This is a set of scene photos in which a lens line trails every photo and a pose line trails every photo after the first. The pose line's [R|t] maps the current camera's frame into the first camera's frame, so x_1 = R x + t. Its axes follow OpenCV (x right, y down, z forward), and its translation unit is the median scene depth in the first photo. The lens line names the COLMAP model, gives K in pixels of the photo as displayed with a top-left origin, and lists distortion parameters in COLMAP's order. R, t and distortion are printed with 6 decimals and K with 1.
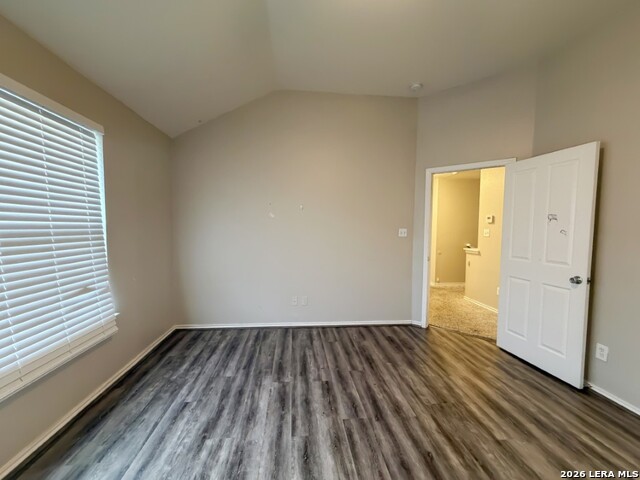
lens RADIAL K [[261.5, 0, 318.0], [0, 261.5, 241.6], [0, 0, 1]] dist [-0.004133, -0.000288]
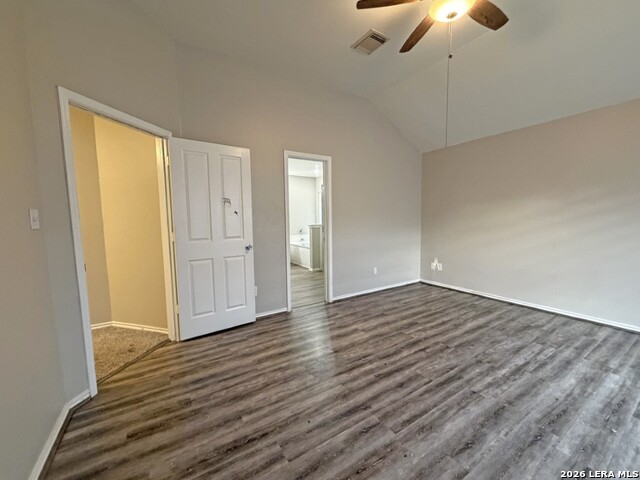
lens RADIAL K [[261.5, 0, 315.9], [0, 261.5, 238.4], [0, 0, 1]] dist [-0.004133, -0.000288]
pose [[-0.451168, -0.078865, 0.888947, -0.384868], [0.059306, 0.991236, 0.118040, -0.039510], [-0.890466, 0.105976, -0.442537, 1.224579]]
